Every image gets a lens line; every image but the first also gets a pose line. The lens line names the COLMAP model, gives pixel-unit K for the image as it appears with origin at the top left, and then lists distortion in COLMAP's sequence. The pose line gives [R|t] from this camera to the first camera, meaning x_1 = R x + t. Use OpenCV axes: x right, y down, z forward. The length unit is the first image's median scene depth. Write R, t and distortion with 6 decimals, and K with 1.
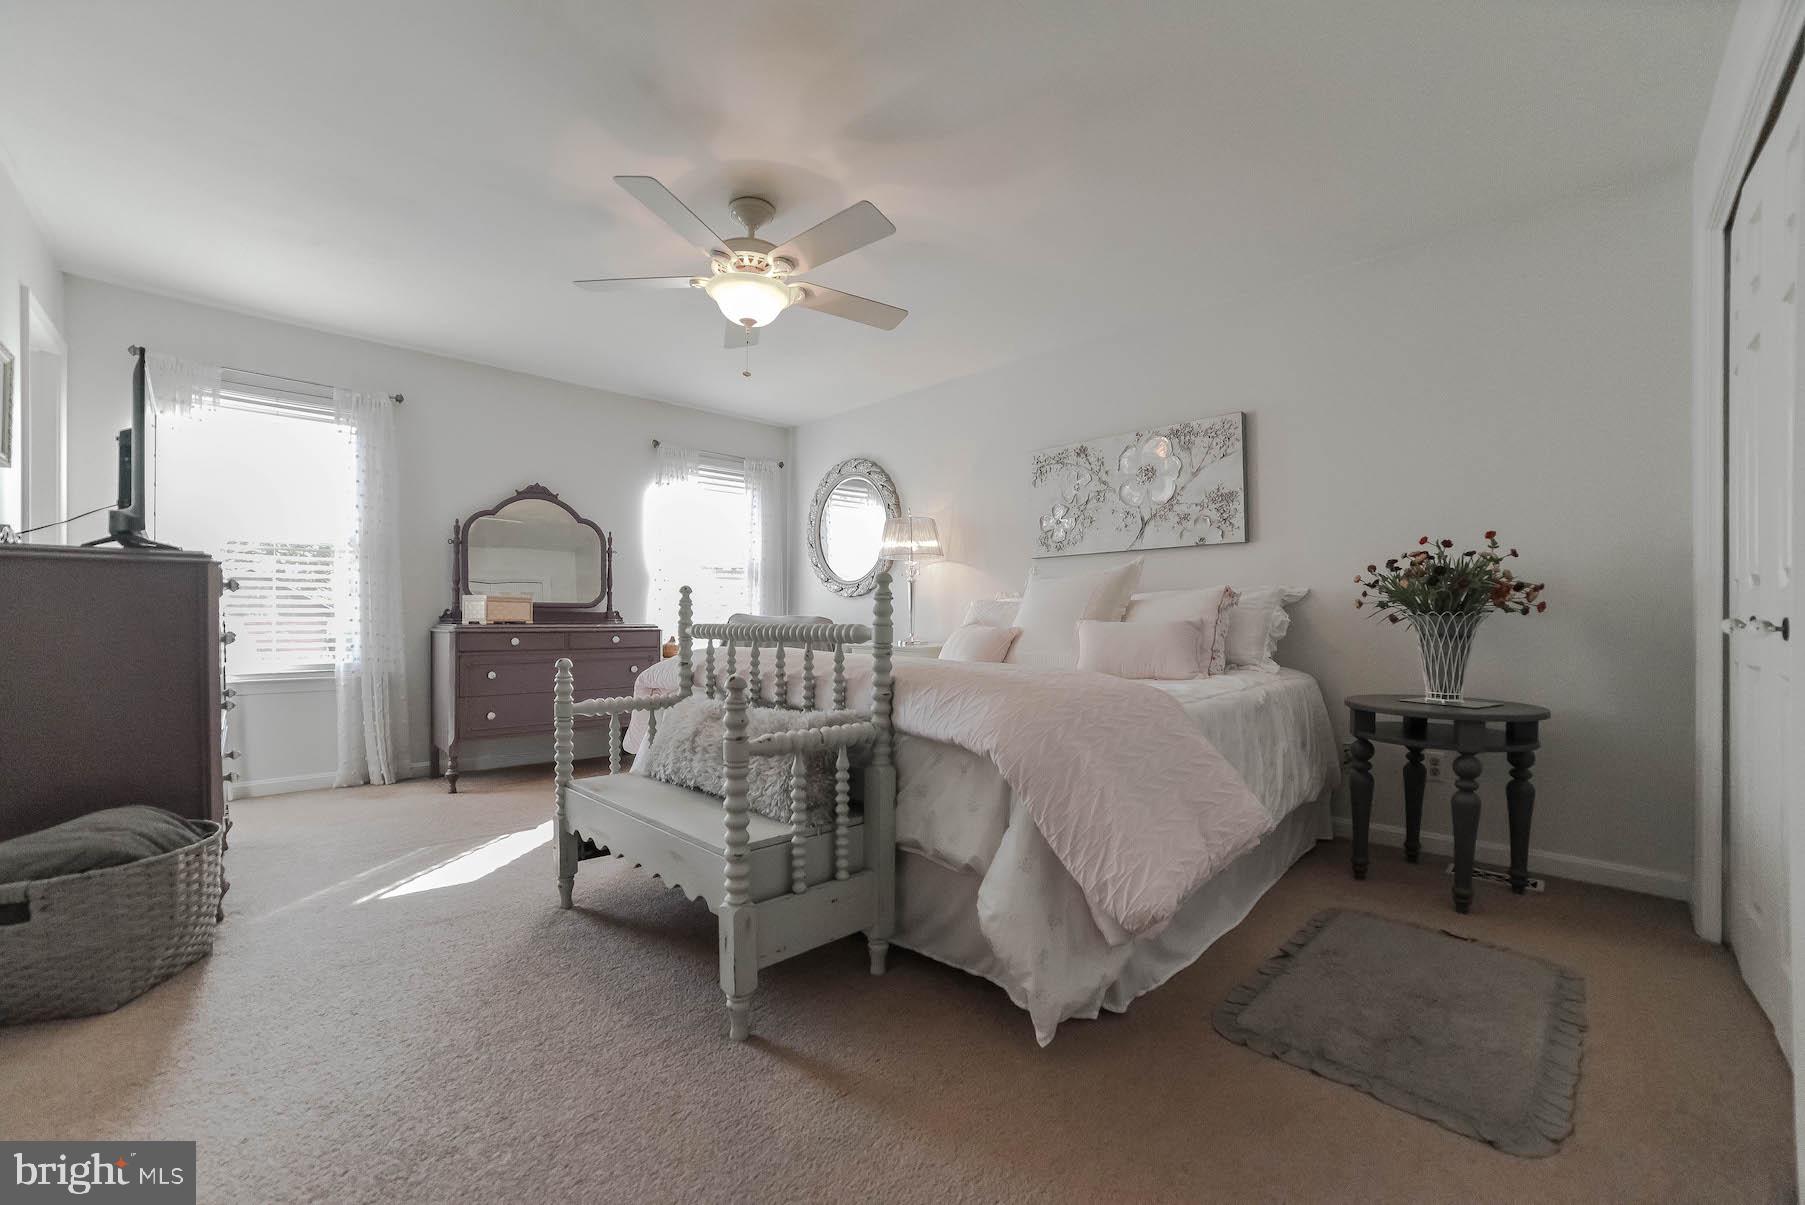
lens RADIAL K [[760.1, 0, 917.6], [0, 760.1, 617.7], [0, 0, 1]] dist [-0.089155, 0.038867]
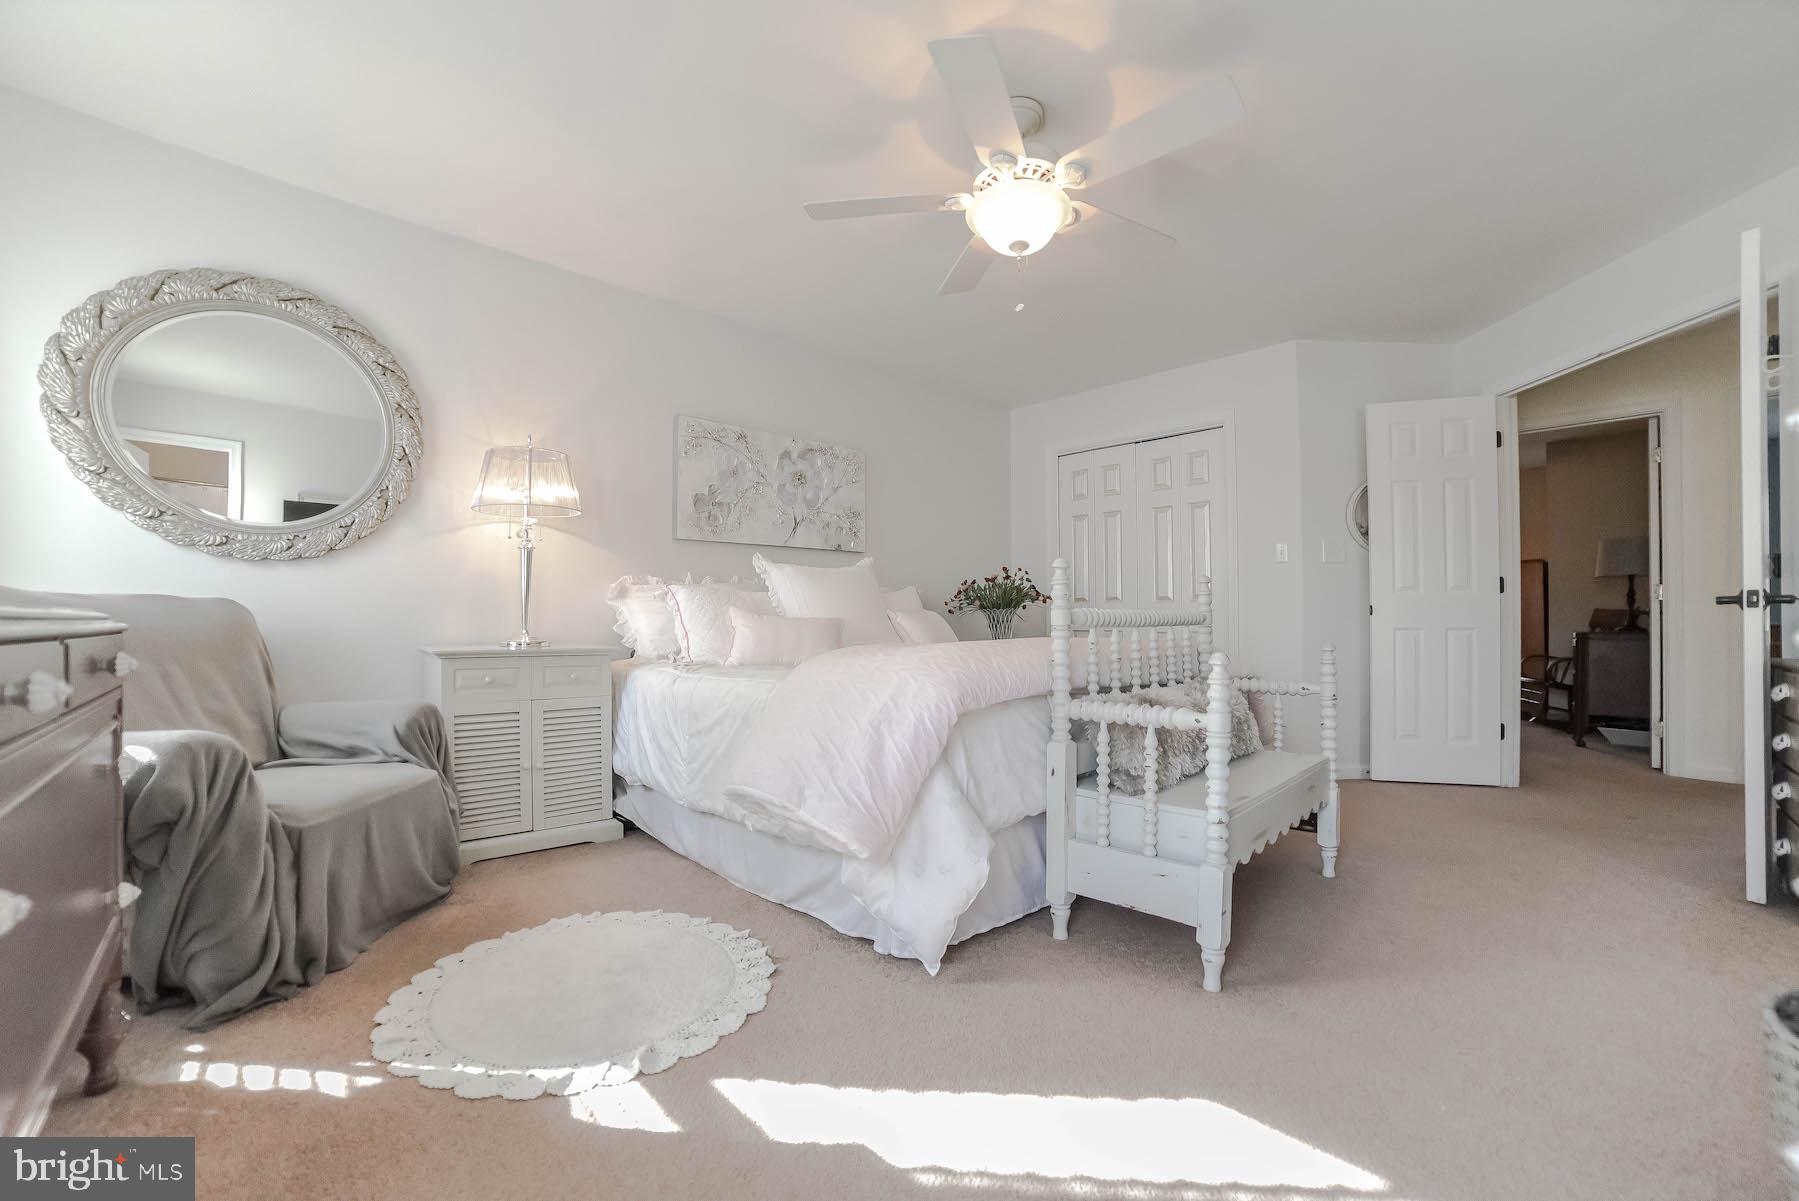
lens RADIAL K [[747.7, 0, 904.6], [0, 747.7, 615.6], [0, 0, 1]] dist [-0.101395, 0.036728]
pose [[-0.003584, 0.006732, 0.999971, -0.821750], [-0.000475, 0.999977, -0.006733, 0.014770], [-0.999993, -0.000499, -0.003581, 0.906259]]
